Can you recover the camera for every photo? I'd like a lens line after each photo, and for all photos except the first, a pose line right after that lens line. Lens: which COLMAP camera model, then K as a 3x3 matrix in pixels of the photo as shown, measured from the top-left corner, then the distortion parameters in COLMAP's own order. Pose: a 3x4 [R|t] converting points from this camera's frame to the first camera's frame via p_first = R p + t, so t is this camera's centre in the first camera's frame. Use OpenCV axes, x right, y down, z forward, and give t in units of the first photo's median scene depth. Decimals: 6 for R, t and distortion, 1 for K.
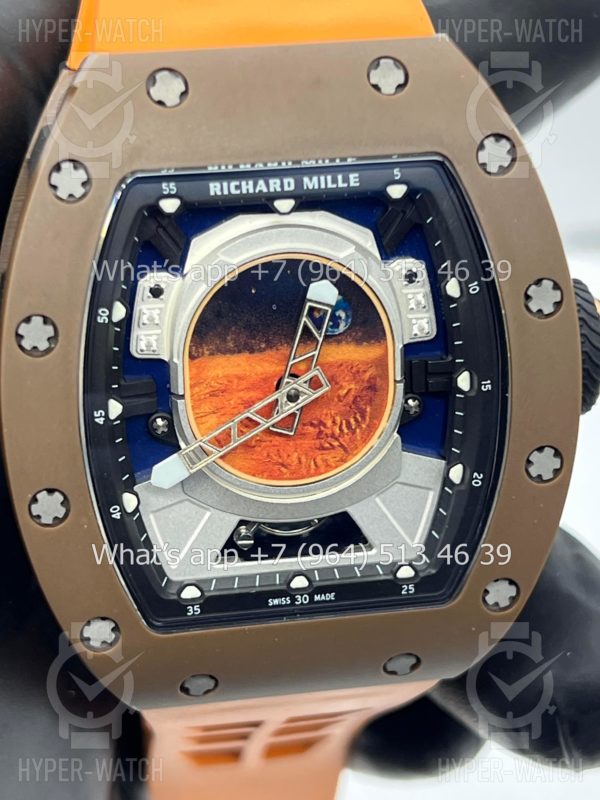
lens RADIAL K [[1963.8, 0, 286.1], [0, 1963.8, 383.1], [0, 0, 1]] dist [0.208416, 0.000000]
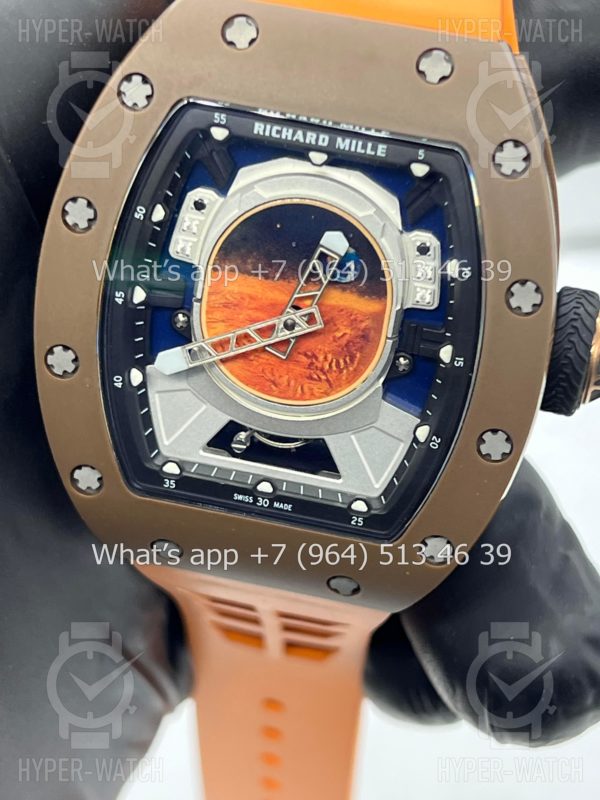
lens RADIAL K [[1963.8, 0, 277.9], [0, 1963.8, 395.6], [0, 0, 1]] dist [0.208416, 0.000000]
pose [[0.927872, 0.268482, -0.258787, 0.300217], [-0.258832, 0.963284, 0.071339, -0.033113], [0.268439, 0.000789, 0.963296, -0.090559]]
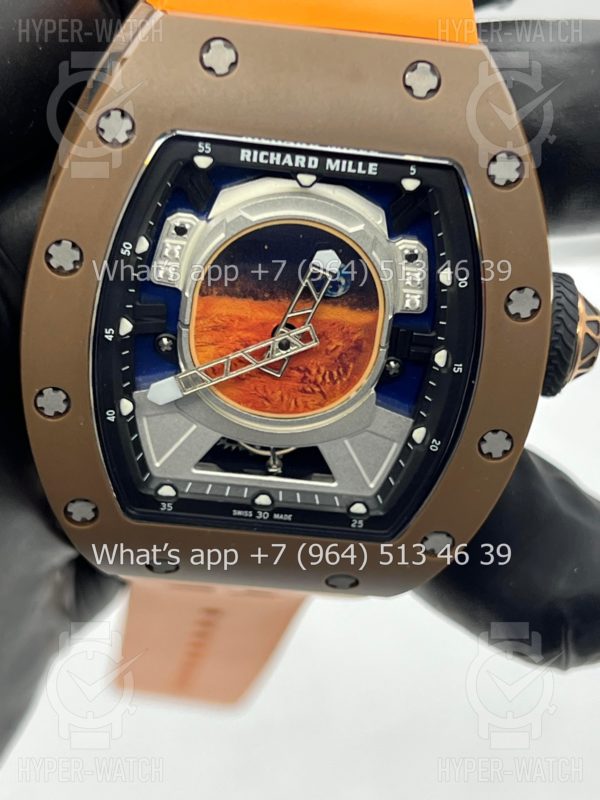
lens RADIAL K [[1963.8, 0, 293.8], [0, 1963.8, 405.0], [0, 0, 1]] dist [0.208416, 0.000000]
pose [[0.979024, 0.198691, -0.045098, 0.065778], [-0.188119, 0.966530, 0.174445, -0.155972], [0.078249, -0.162302, 0.983634, -0.103381]]
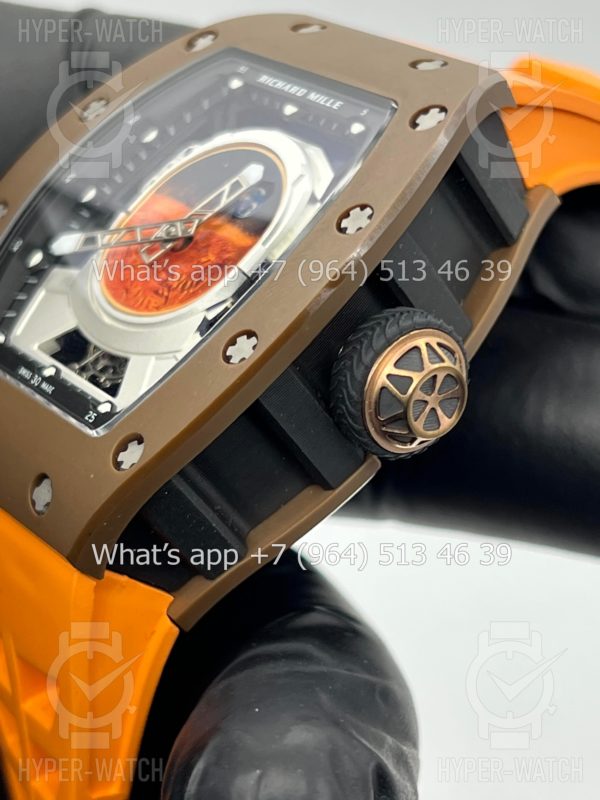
lens RADIAL K [[1963.8, 0, 264.6], [0, 1963.8, 395.4], [0, 0, 1]] dist [0.208416, 0.000000]
pose [[0.456254, 0.240625, -0.856698, 0.968562], [-0.791738, 0.549228, -0.267394, 0.302067], [0.406181, 0.800280, 0.441099, 0.617861]]
